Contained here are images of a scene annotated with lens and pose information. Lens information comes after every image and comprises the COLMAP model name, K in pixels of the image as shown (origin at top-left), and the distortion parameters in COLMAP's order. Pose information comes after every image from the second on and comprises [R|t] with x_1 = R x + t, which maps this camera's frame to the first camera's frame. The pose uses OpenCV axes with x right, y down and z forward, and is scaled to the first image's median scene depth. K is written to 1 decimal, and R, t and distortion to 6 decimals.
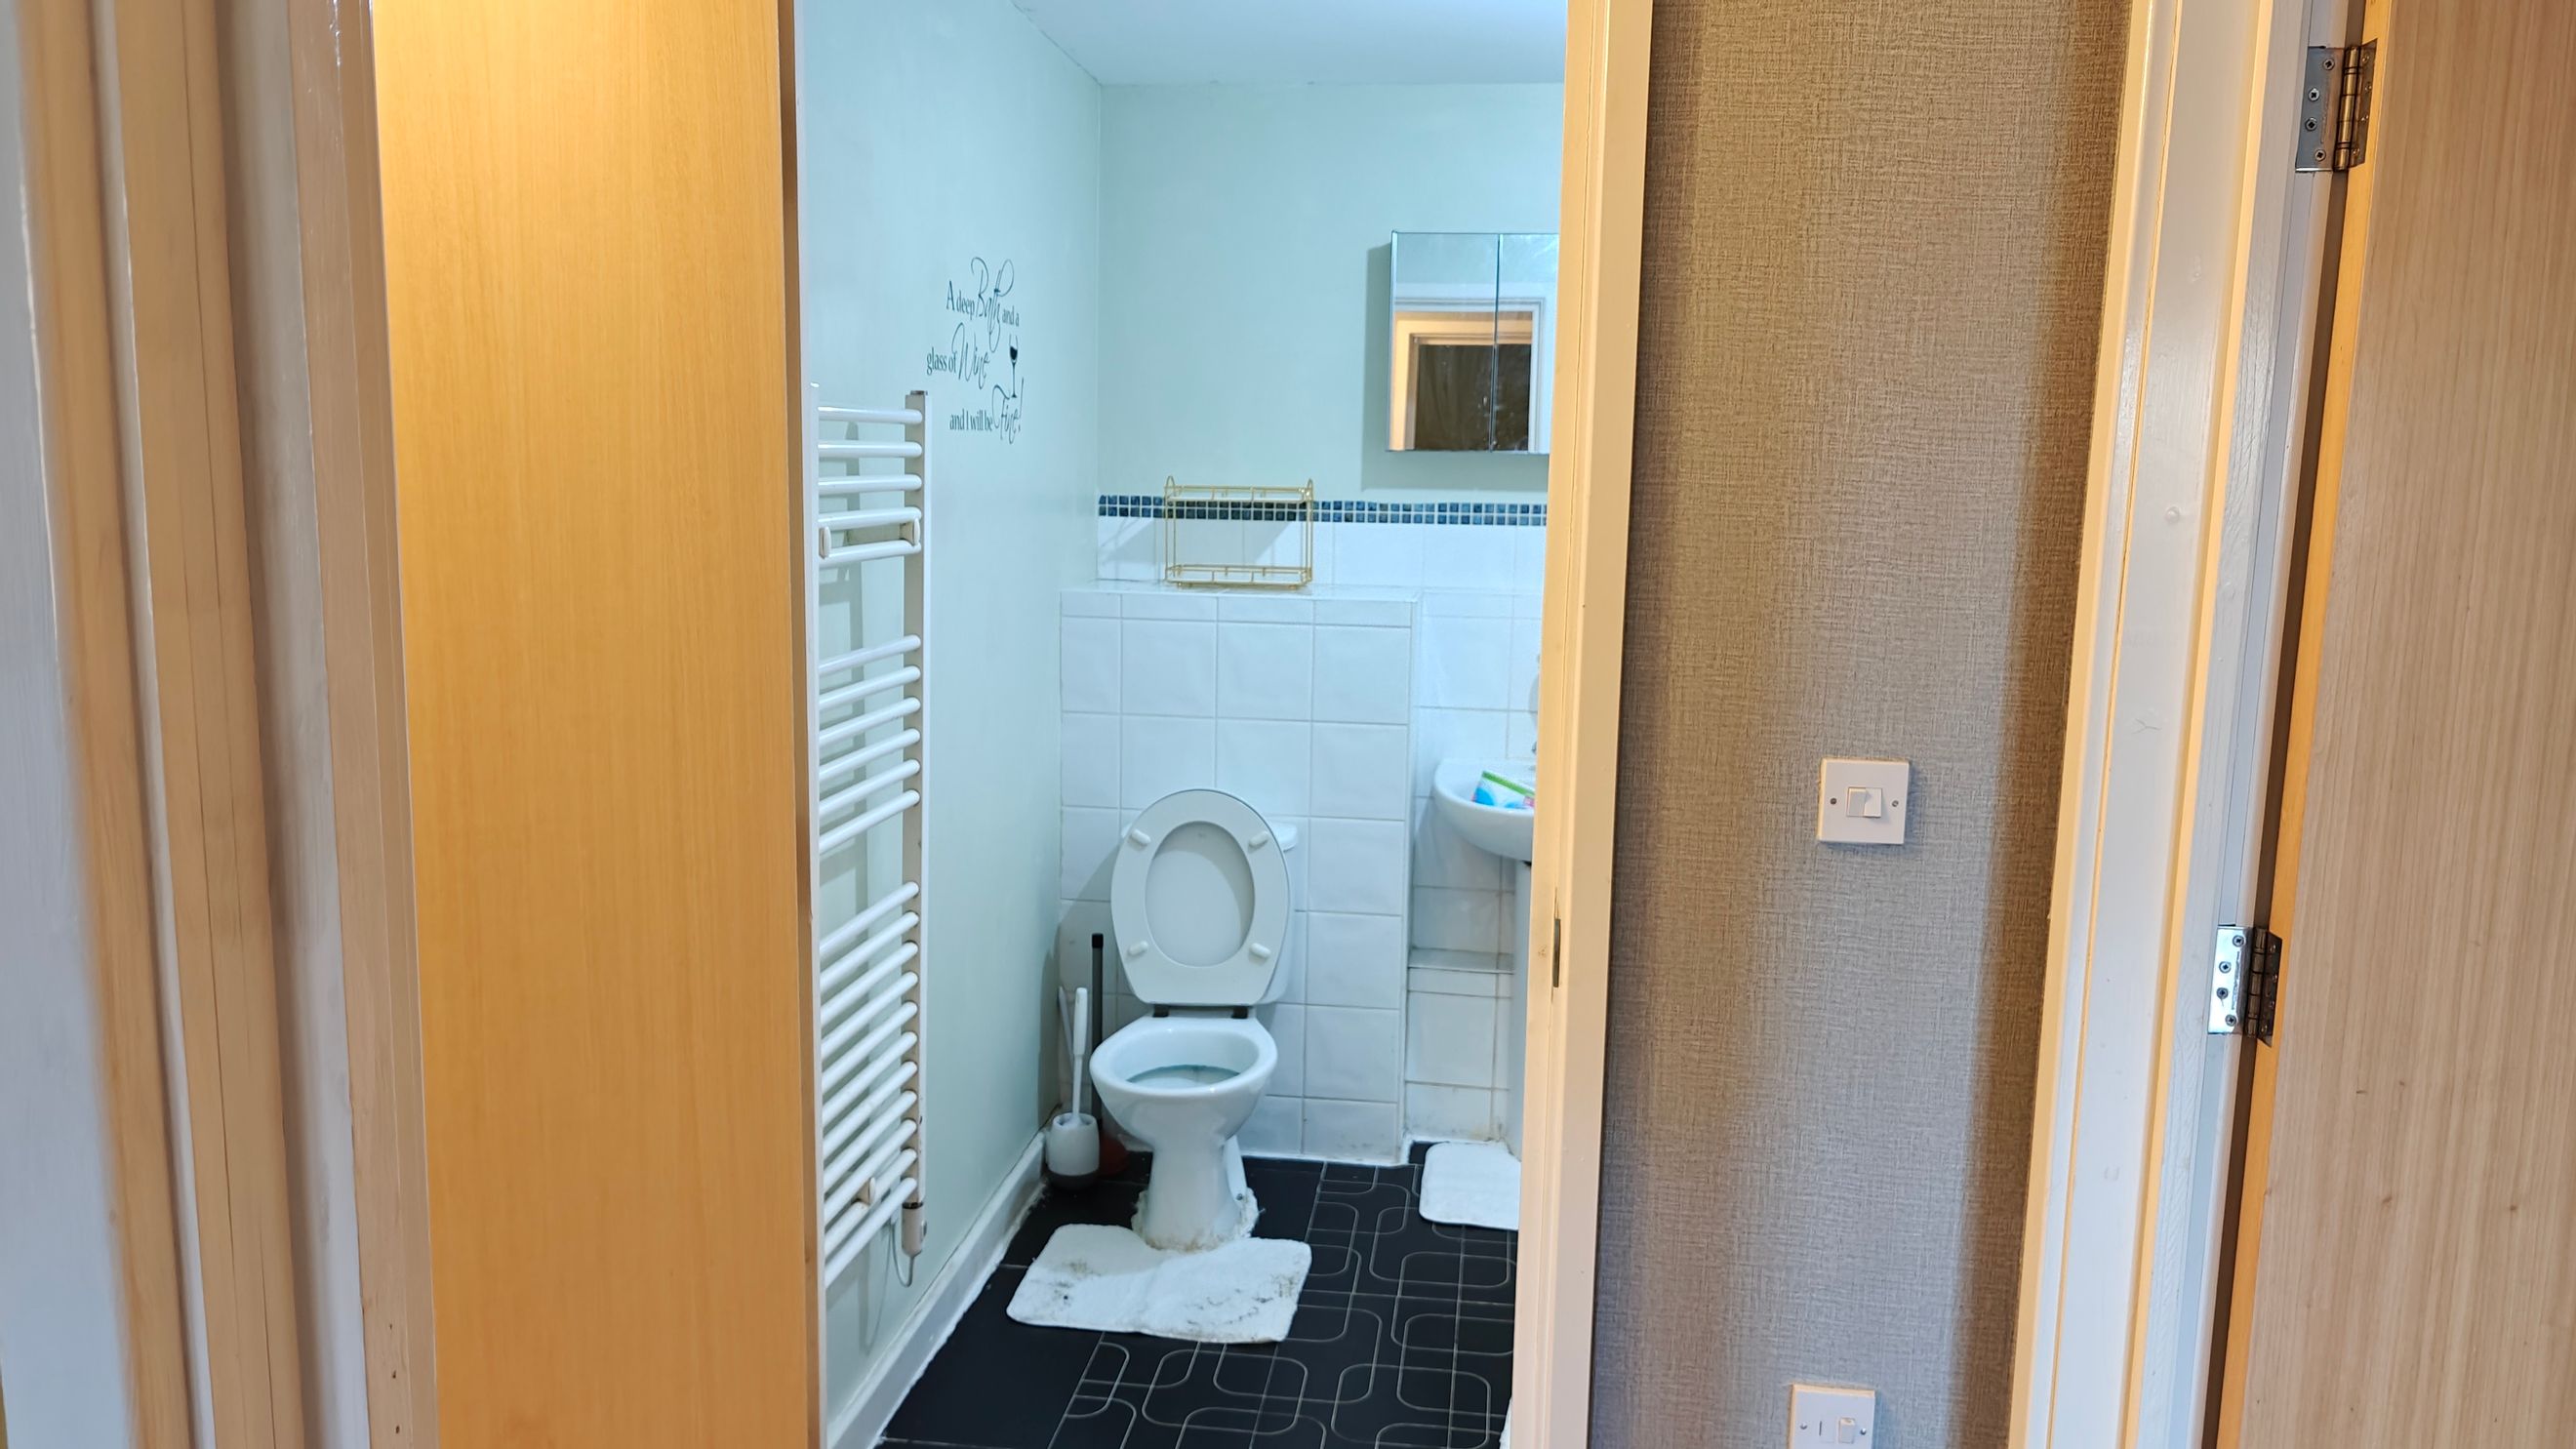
lens RADIAL K [[1746.0, 0, 1273.6], [0, 1746.0, 723.0], [0, 0, 1]] dist [0.066433, -0.076446]
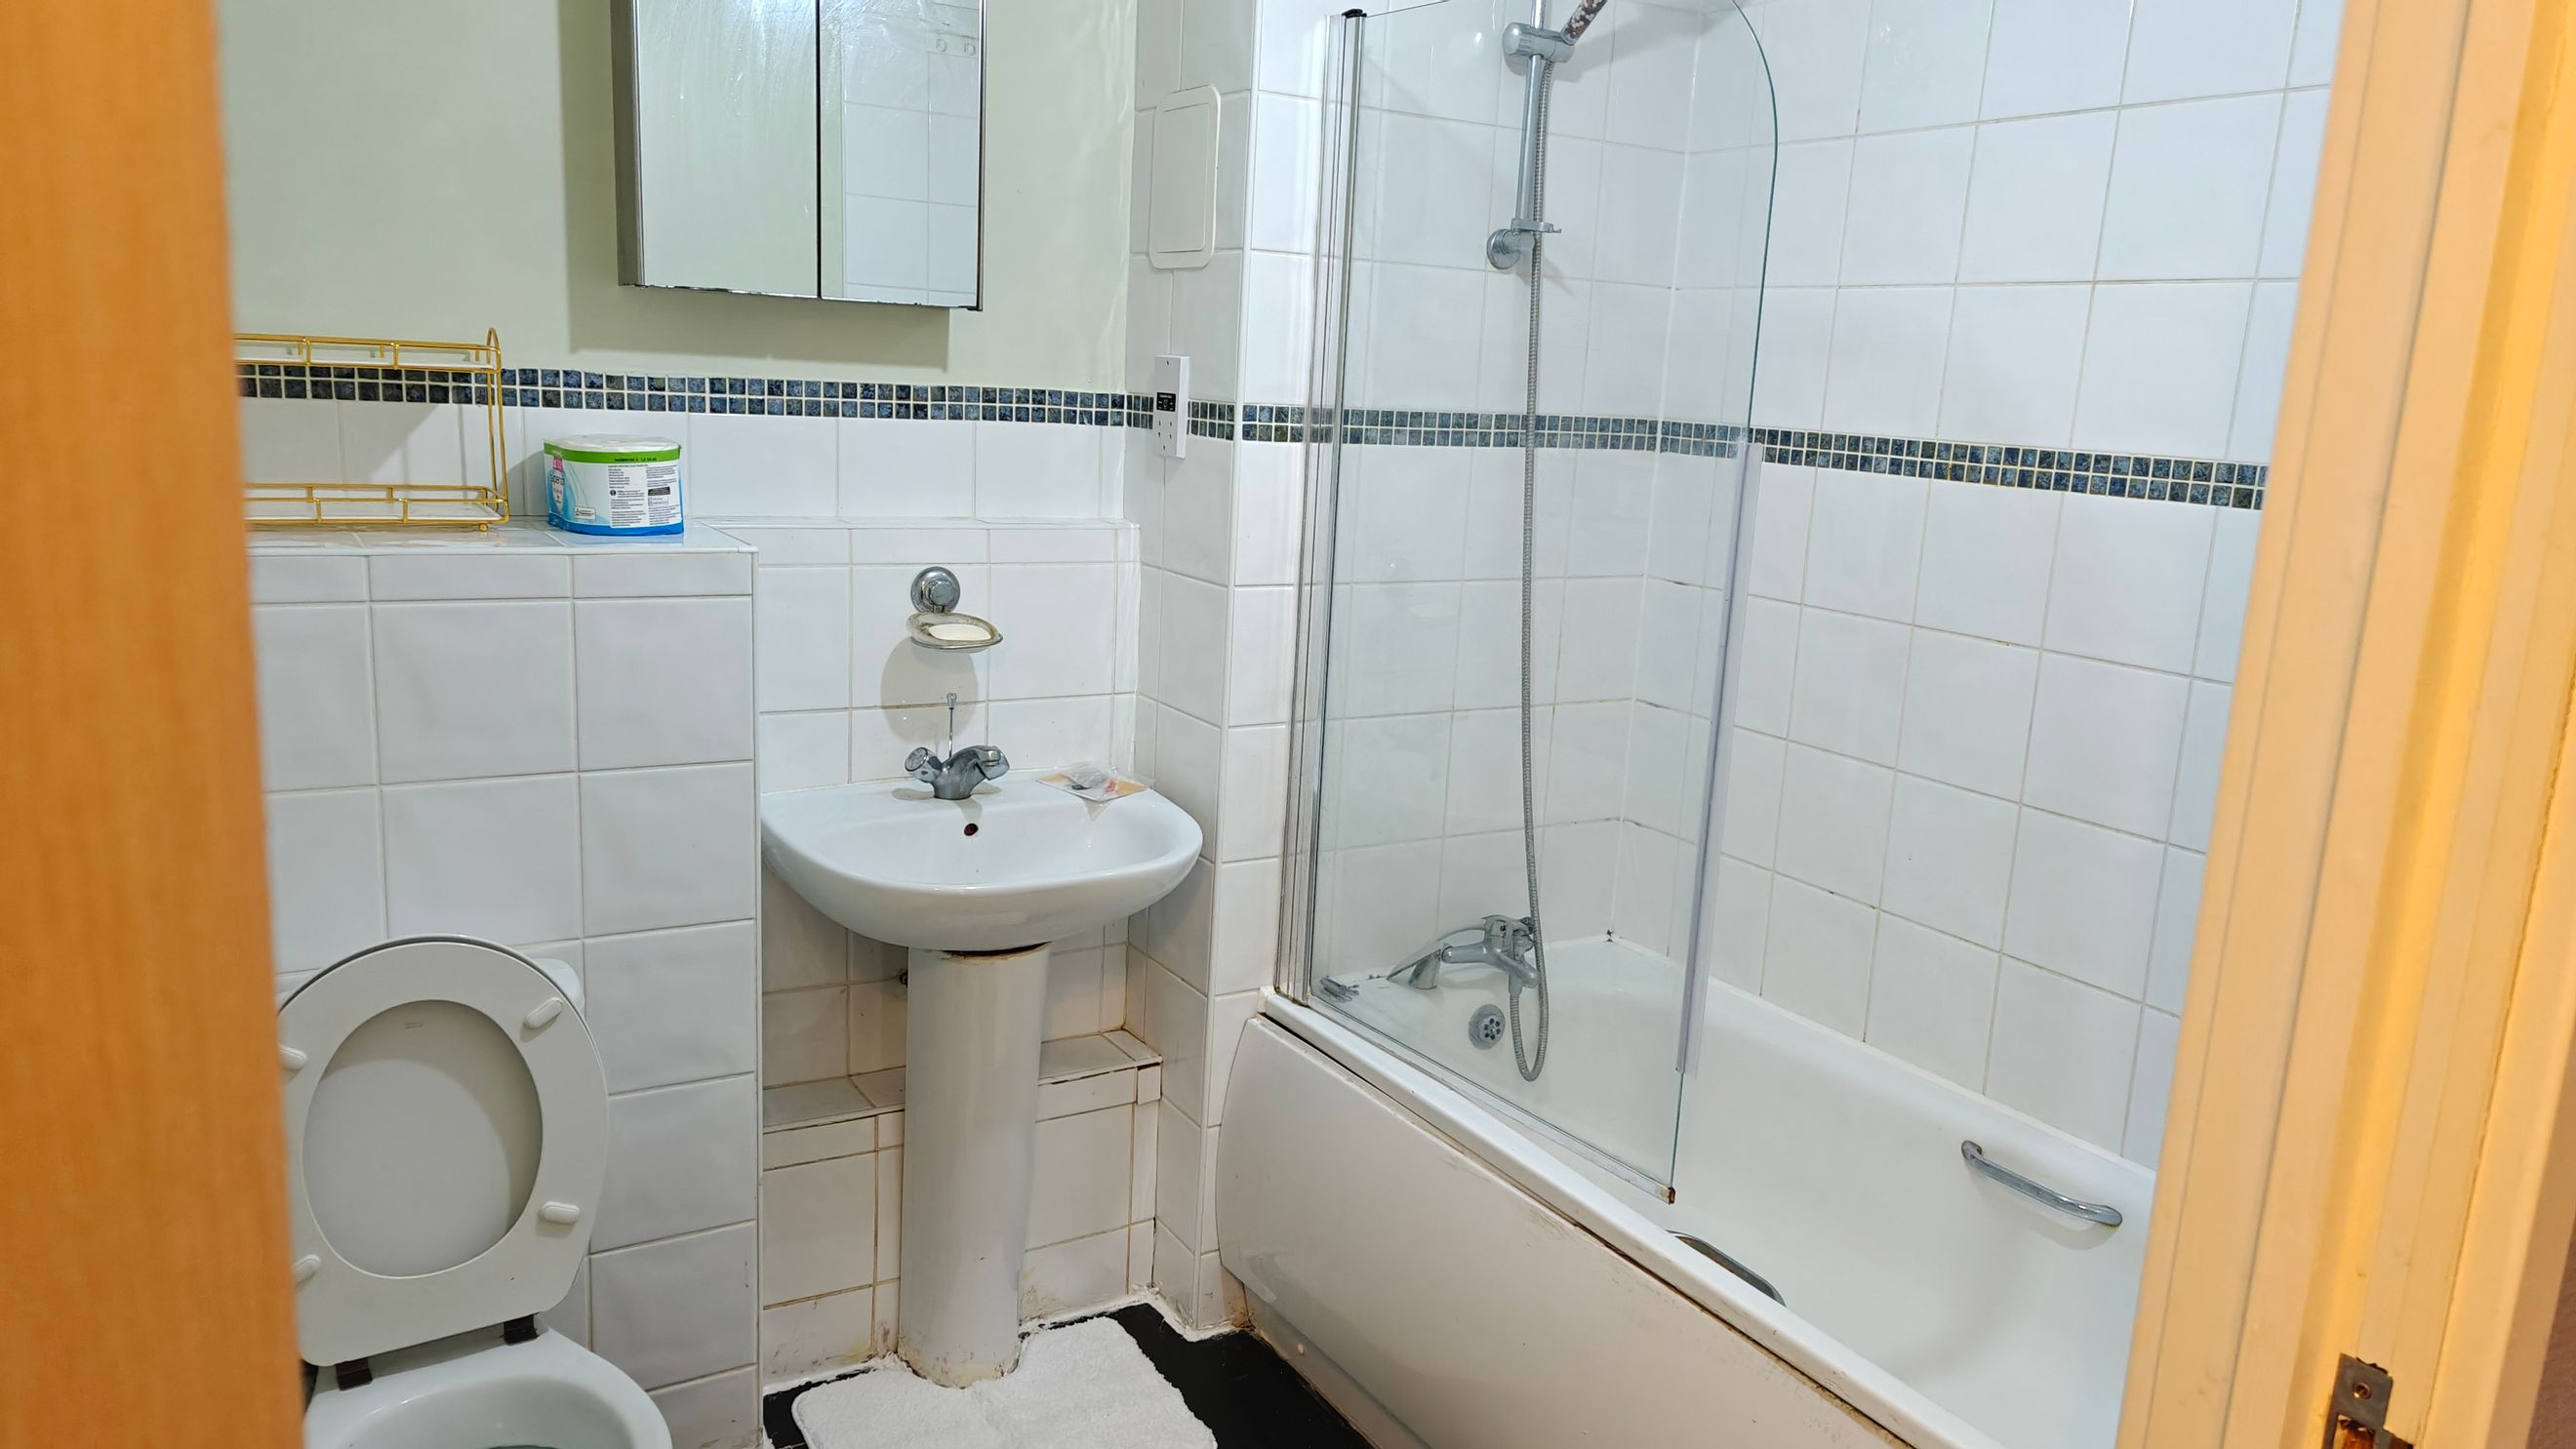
lens RADIAL K [[1727.2, 0, 1288.0], [0, 1727.2, 724.5], [0, 0, 1]] dist [-0.007881, -0.001923]
pose [[0.775583, -0.100771, 0.623150, -0.135383], [0.050189, 0.993894, 0.098260, -0.055041], [-0.629247, -0.044933, 0.775906, 0.405438]]
